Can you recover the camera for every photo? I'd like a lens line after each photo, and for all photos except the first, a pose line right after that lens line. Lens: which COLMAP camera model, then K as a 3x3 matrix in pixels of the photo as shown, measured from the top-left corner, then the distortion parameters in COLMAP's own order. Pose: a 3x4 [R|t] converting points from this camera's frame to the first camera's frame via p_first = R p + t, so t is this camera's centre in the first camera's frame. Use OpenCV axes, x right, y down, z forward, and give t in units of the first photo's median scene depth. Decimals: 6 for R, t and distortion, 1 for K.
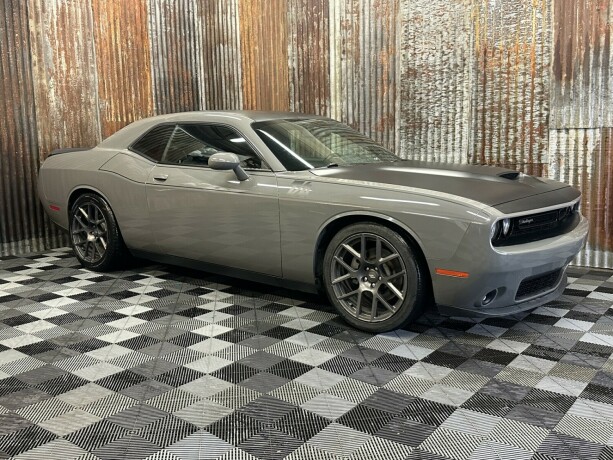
lens RADIAL K [[600.6, 0, 306.5], [0, 600.6, 230.0], [0, 0, 1]] dist [0.148848, -0.299418]
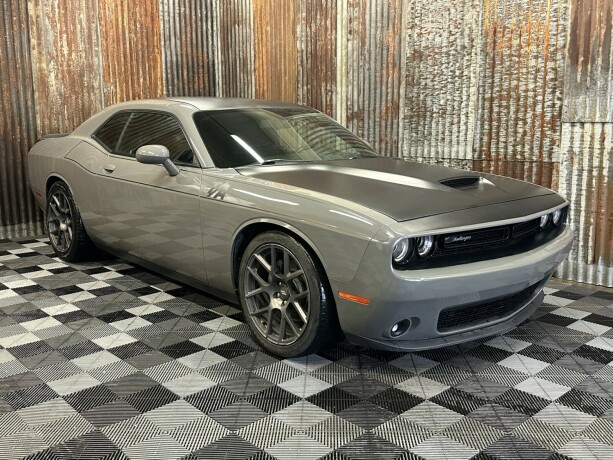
lens RADIAL K [[601.1, 0, 305.0], [0, 601.1, 229.5], [0, 0, 1]] dist [0.124060, -0.236334]
pose [[0.986387, 0.042764, -0.158780, 0.163073], [-0.037810, 0.998703, 0.034097, -0.027228], [0.160032, -0.027630, 0.986725, 0.085099]]
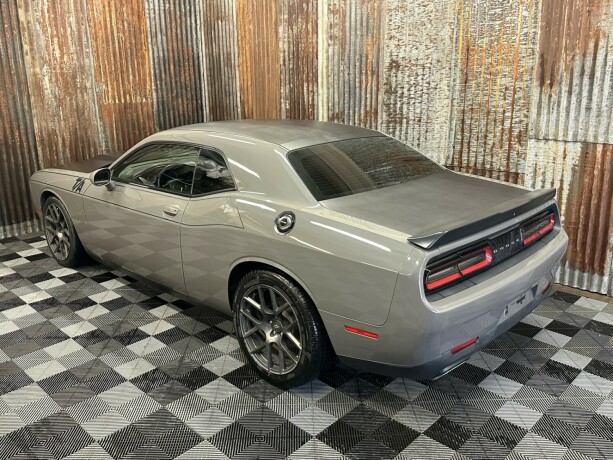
lens RADIAL K [[547.6, 0, 304.1], [0, 547.6, 226.9], [0, 0, 1]] dist [0.087770, -0.150946]
pose [[0.994080, 0.036586, -0.102303, 0.129040], [-0.022092, 0.989993, 0.139379, -0.124053], [0.106379, -0.136294, 0.984940, 0.090862]]
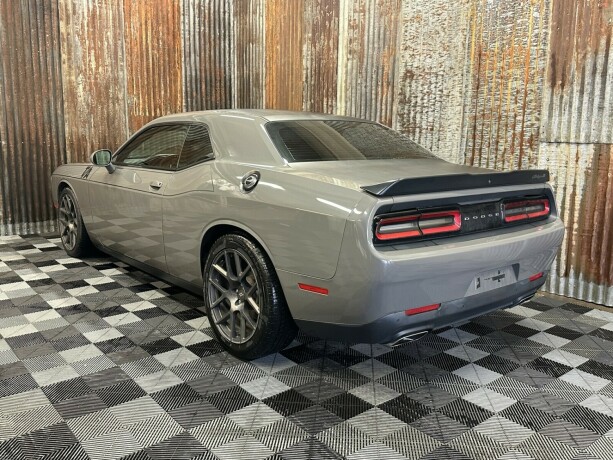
lens RADIAL K [[547.1, 0, 303.1], [0, 547.1, 229.5], [0, 0, 1]] dist [0.100899, -0.182336]
pose [[0.975045, 0.073392, -0.209527, 0.210005], [-0.066143, 0.996951, 0.041410, -0.041221], [0.211927, -0.026517, 0.976926, 0.109424]]
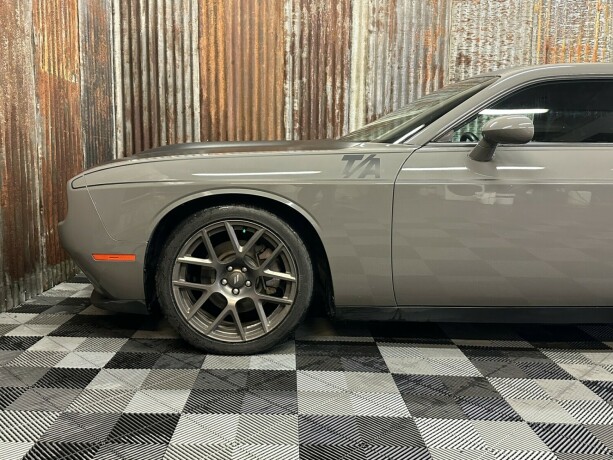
lens RADIAL K [[549.7, 0, 305.8], [0, 549.7, 231.5], [0, 0, 1]] dist [0.075877, -0.125356]
pose [[0.768323, -0.041735, 0.638701, -0.524207], [0.057167, 0.998358, -0.003532, -0.022008], [-0.637505, 0.039226, 0.769447, 0.539717]]
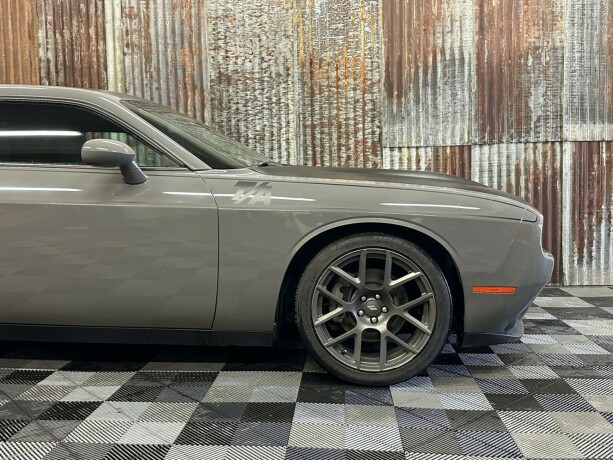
lens RADIAL K [[600.6, 0, 306.5], [0, 600.6, 230.0], [0, 0, 1]] dist [0.148848, -0.299418]
pose [[0.824826, -0.029632, 0.564609, -0.216776], [0.078155, 0.995014, -0.061954, 0.013184], [-0.559958, 0.095229, 0.823030, 0.258401]]
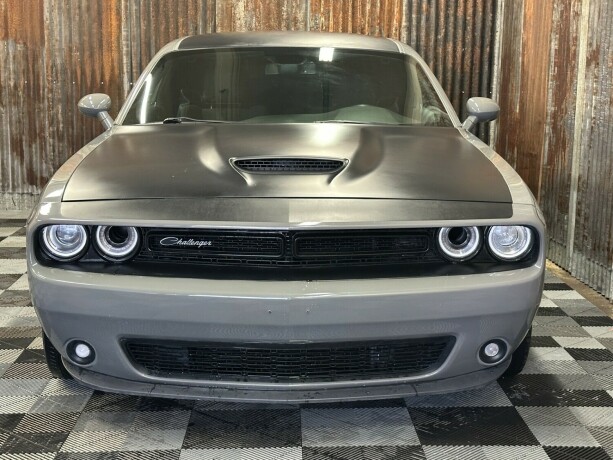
lens RADIAL K [[1008.8, 0, 307.3], [0, 1008.8, 227.0], [0, 0, 1]] dist [0.134527, 0.035324]
pose [[0.633732, 0.142991, -0.760222, 0.651967], [-0.132950, 0.988277, 0.075056, -0.064347], [0.762042, 0.053506, 0.645313, 0.281497]]
